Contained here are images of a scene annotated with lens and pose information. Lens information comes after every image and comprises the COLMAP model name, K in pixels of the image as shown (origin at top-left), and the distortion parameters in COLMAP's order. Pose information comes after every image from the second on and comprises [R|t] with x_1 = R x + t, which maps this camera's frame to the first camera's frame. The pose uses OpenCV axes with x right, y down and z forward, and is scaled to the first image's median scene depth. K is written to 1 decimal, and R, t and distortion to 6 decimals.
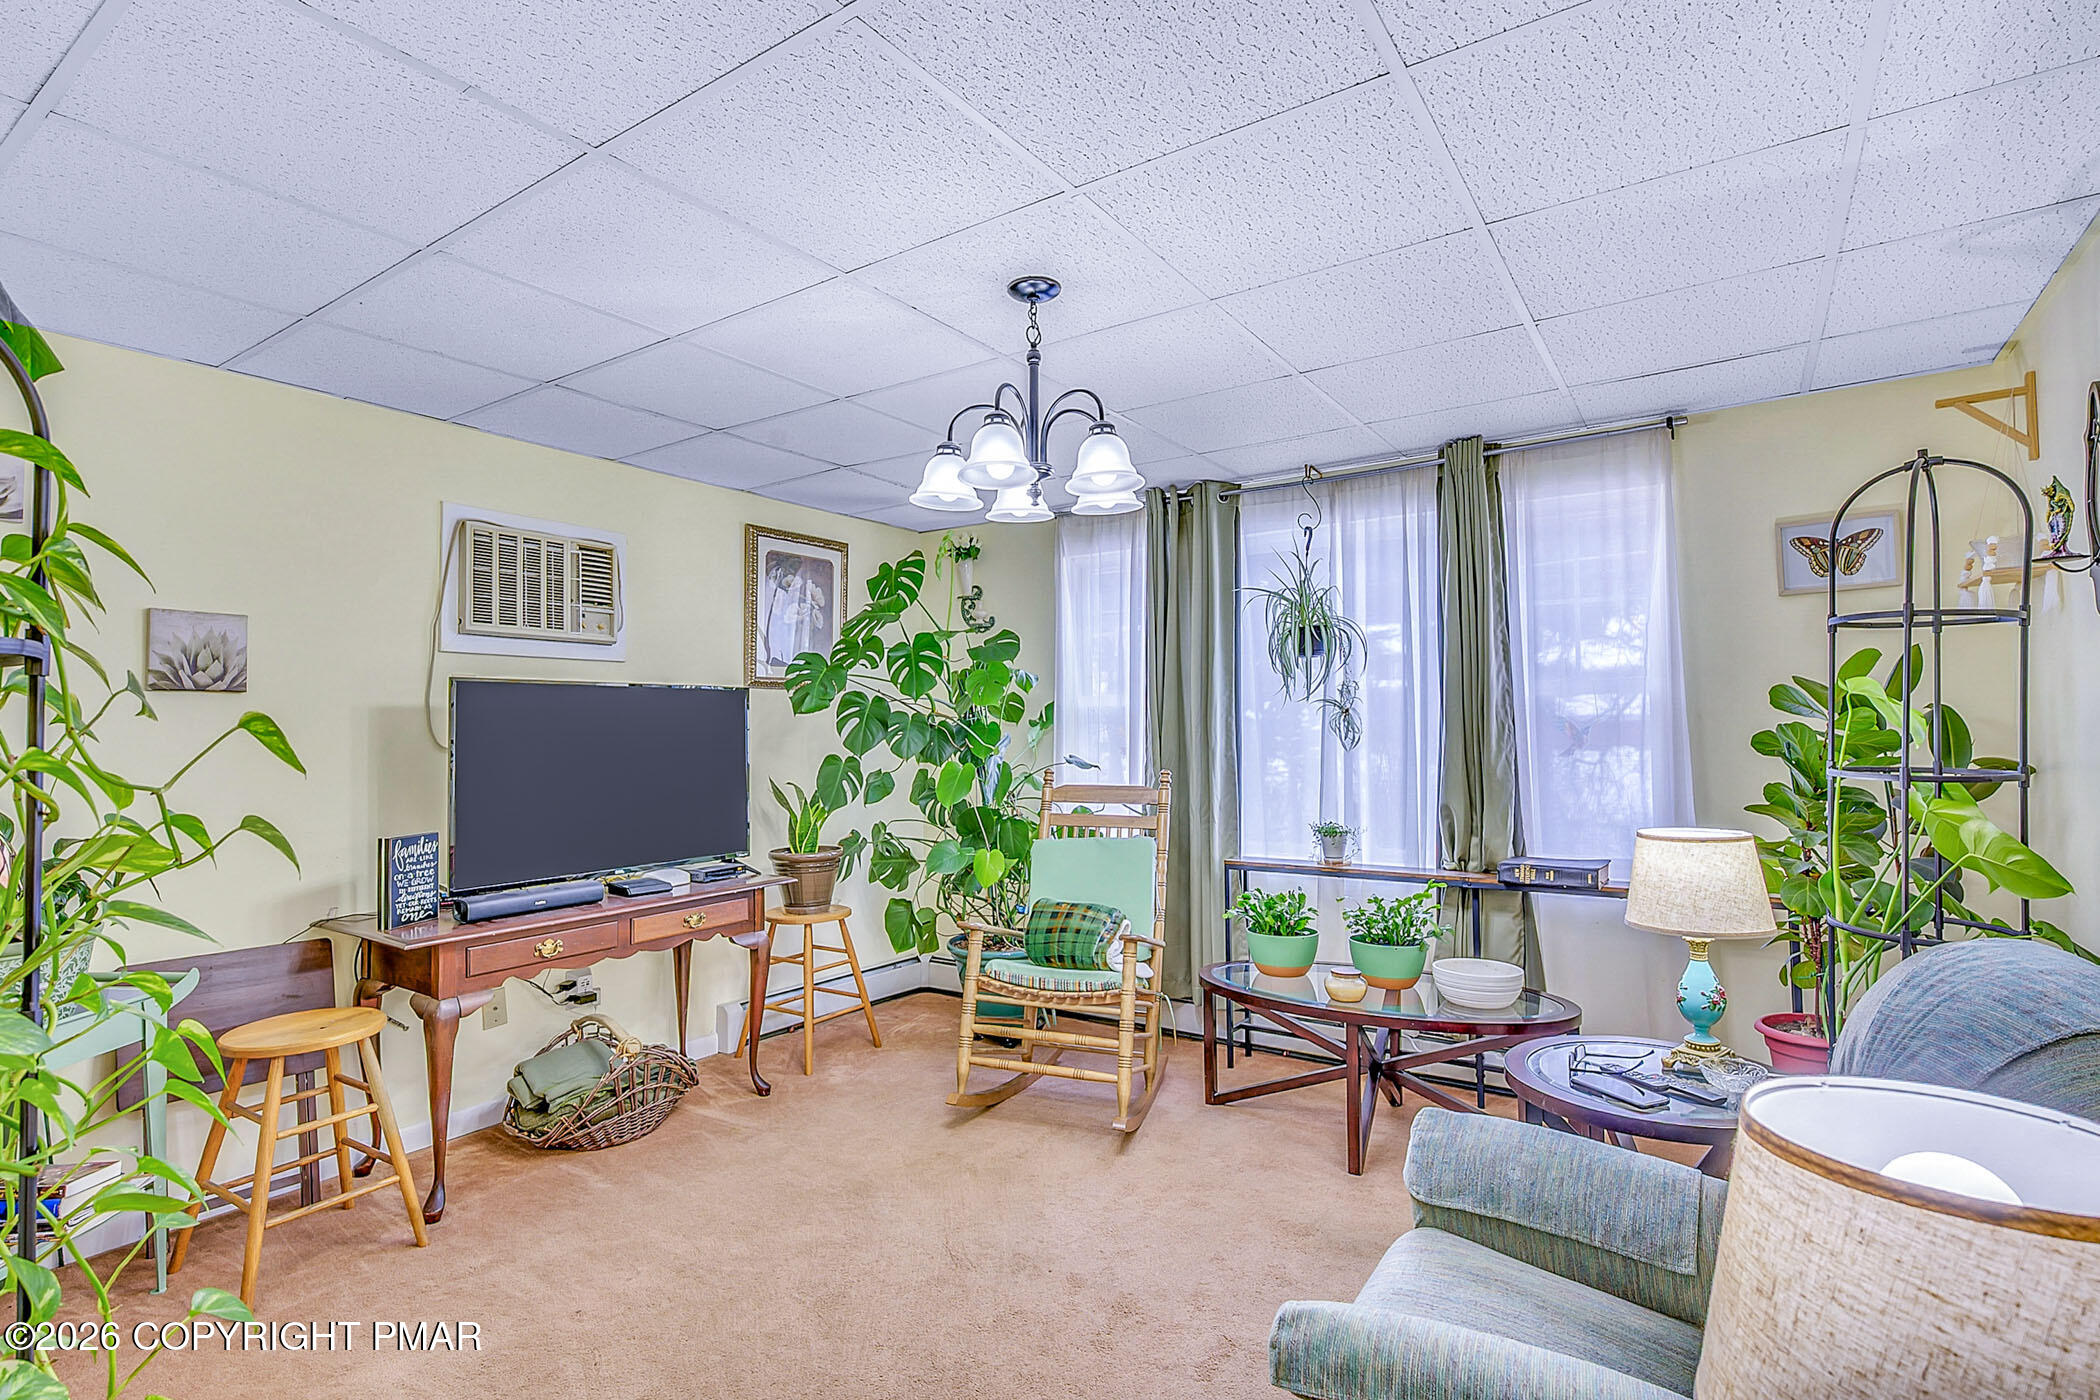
lens RADIAL K [[1015.2, 0, 987.3], [0, 1015.2, 706.7], [0, 0, 1]] dist [-0.001526, -0.000638]
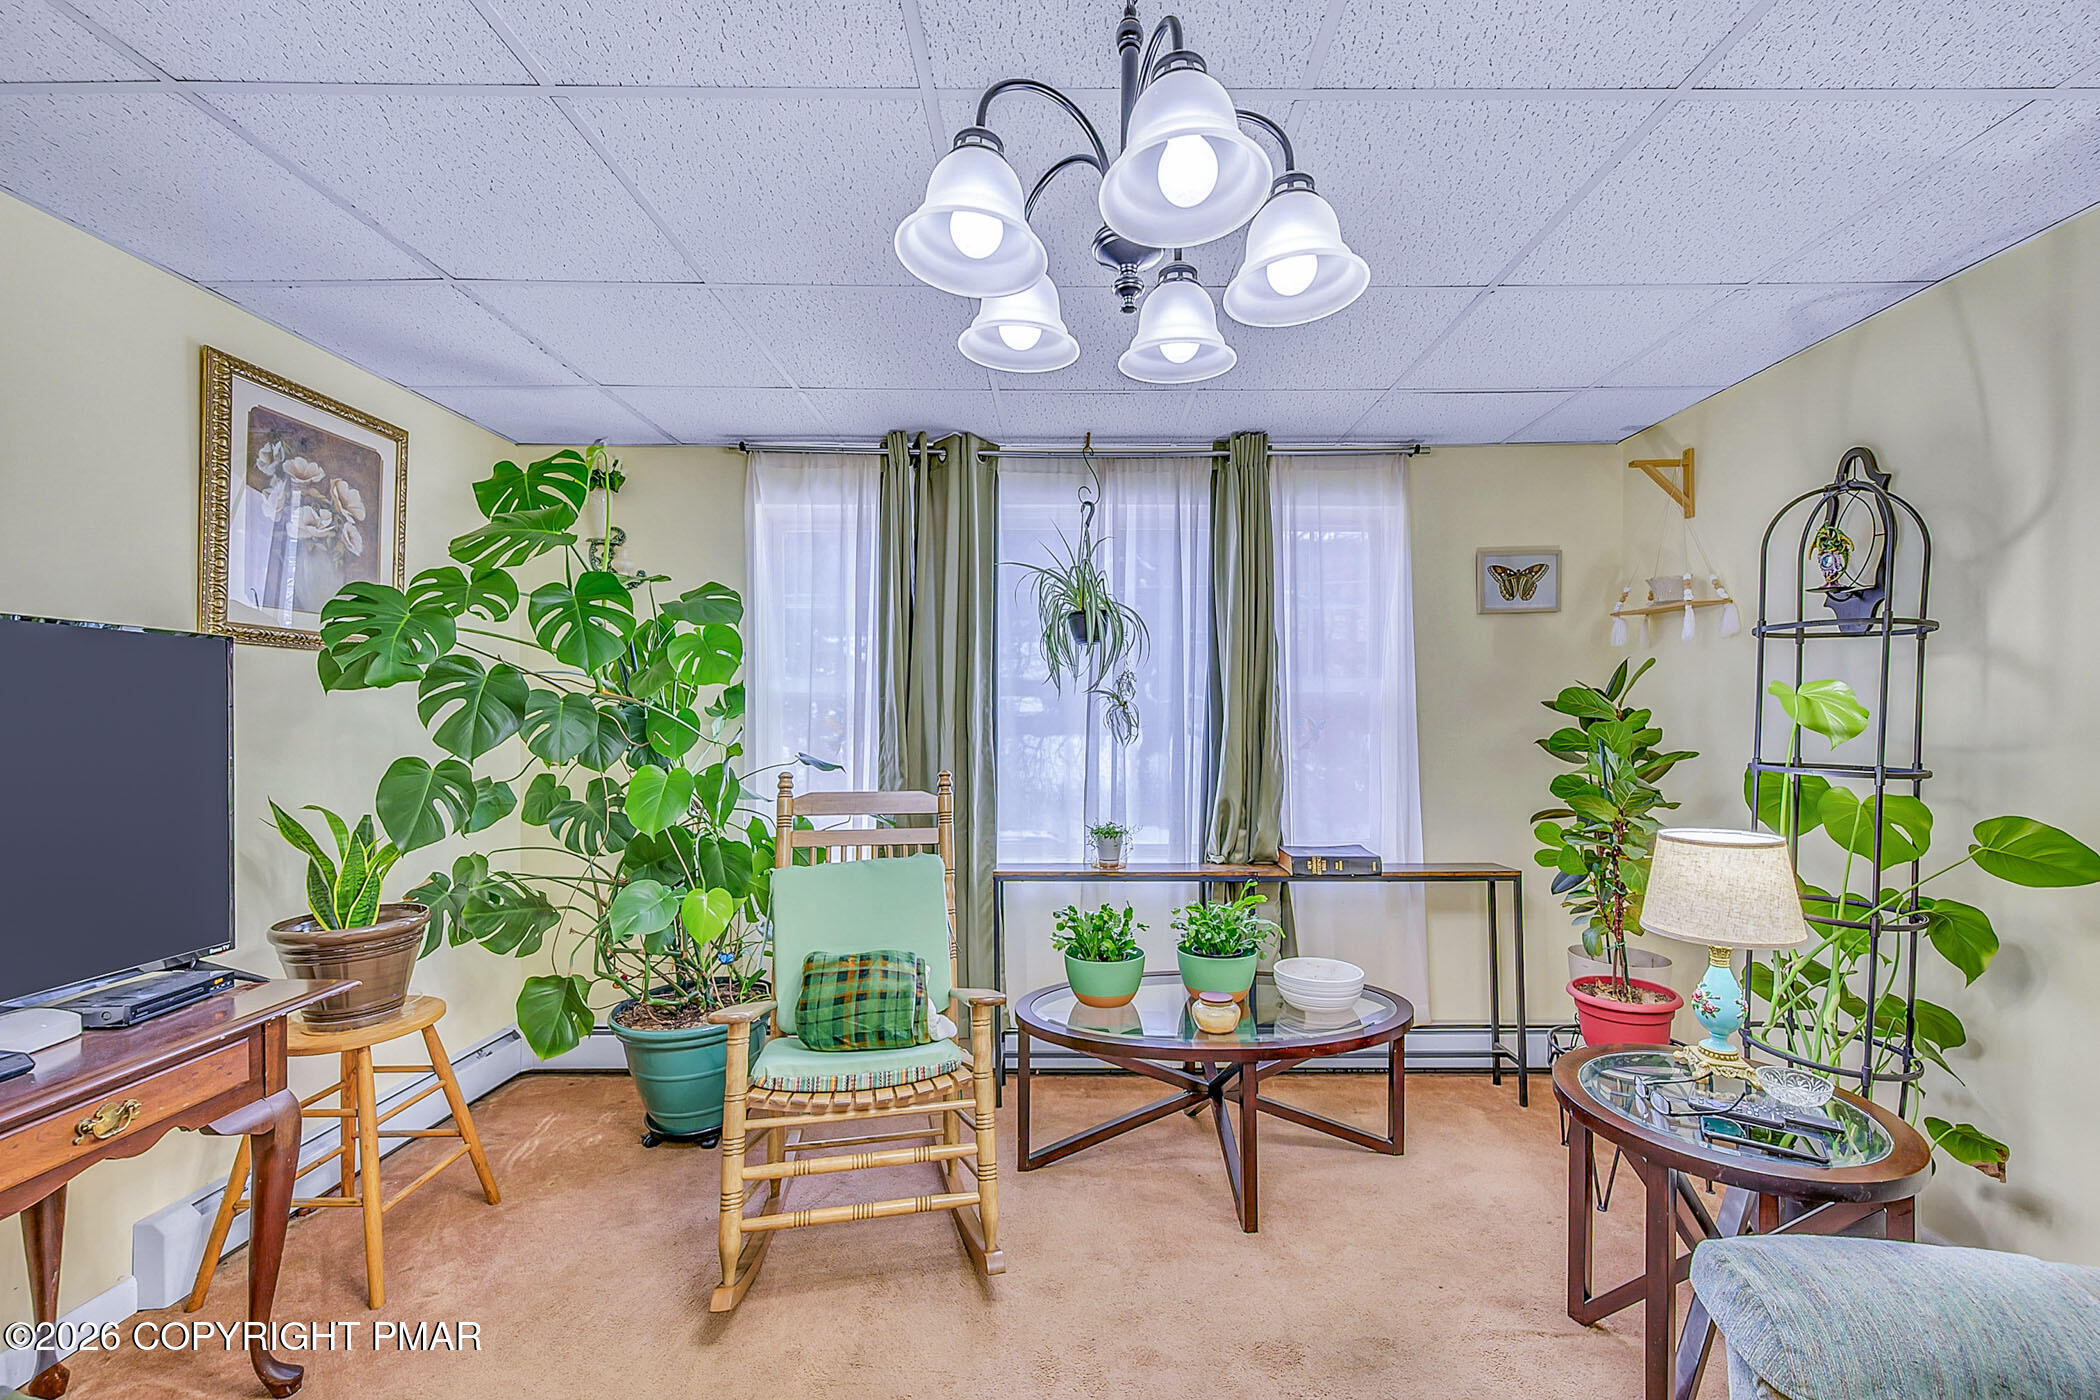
lens RADIAL K [[836.7, 0, 1058.6], [0, 836.7, 724.6], [0, 0, 1]] dist [-0.000421, 0.000003]
pose [[0.803284, 0.005853, 0.595568, -0.147218], [-0.022617, 0.999530, 0.020682, 0.008626], [-0.595167, -0.030083, 0.803039, 0.384131]]
